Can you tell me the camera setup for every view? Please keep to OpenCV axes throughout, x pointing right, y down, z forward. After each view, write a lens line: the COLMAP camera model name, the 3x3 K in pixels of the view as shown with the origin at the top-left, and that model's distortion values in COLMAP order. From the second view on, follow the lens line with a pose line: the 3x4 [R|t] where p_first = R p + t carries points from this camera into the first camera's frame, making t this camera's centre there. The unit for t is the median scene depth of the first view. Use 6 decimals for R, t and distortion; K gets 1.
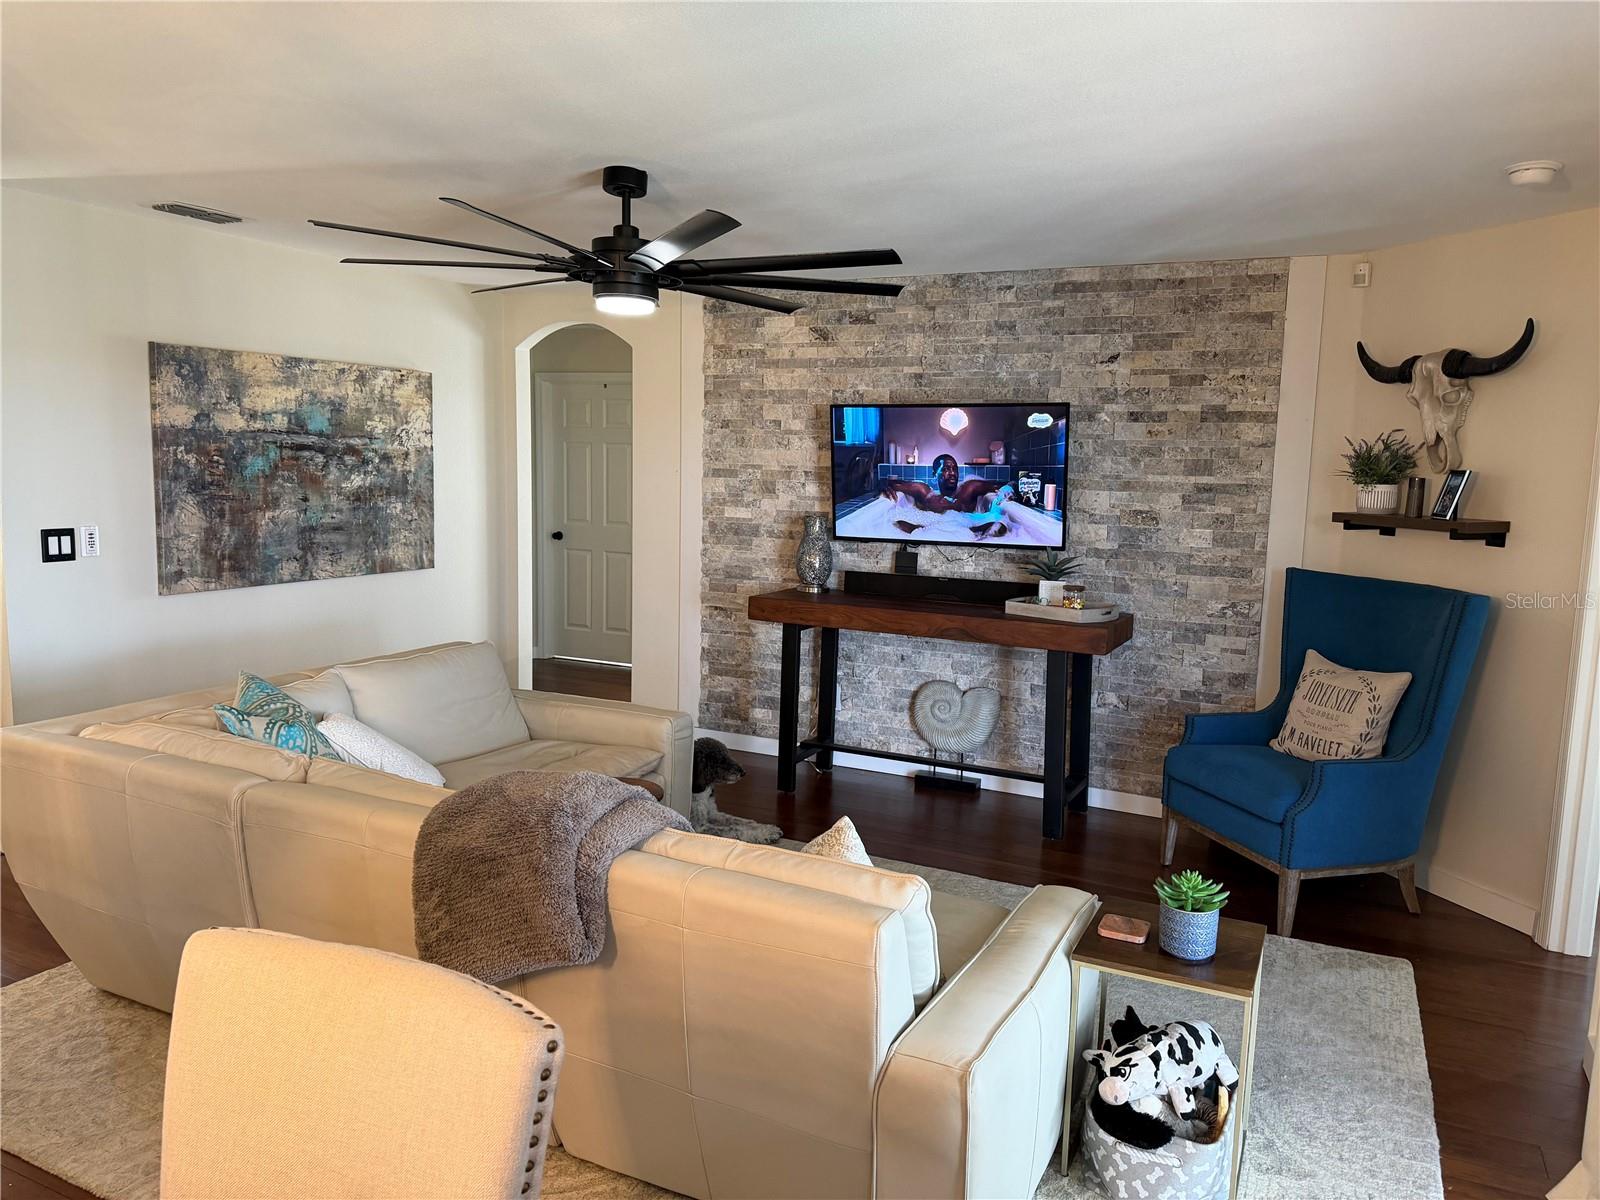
lens RADIAL K [[1120.0, 0, 798.3], [0, 1120.0, 594.7], [0, 0, 1]] dist [-0.002334, -0.011994]
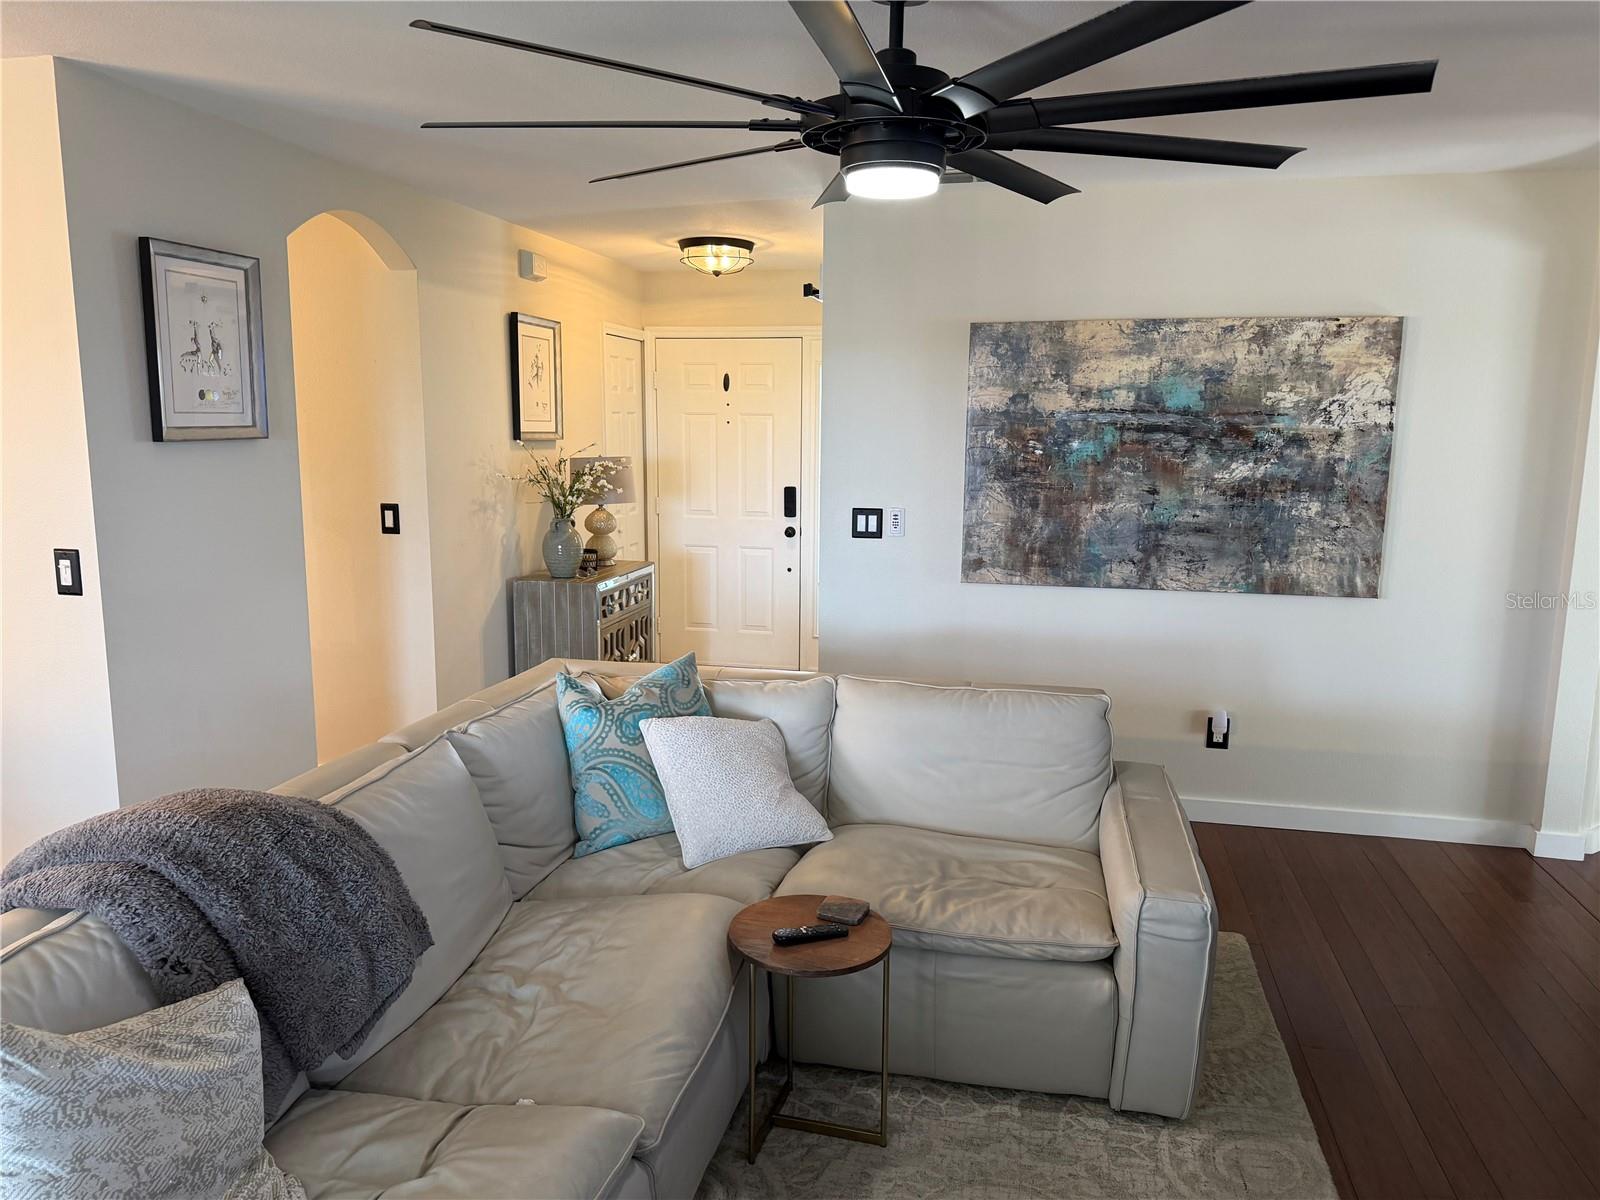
lens RADIAL K [[1120.0, 0, 791.9], [0, 1120.0, 613.7], [0, 0, 1]] dist [-0.002334, -0.011994]
pose [[0.206860, 0.143635, -0.967769, 0.321874], [-0.113103, 0.986043, 0.122172, -0.067514], [0.971811, 0.084185, 0.220219, 0.568226]]
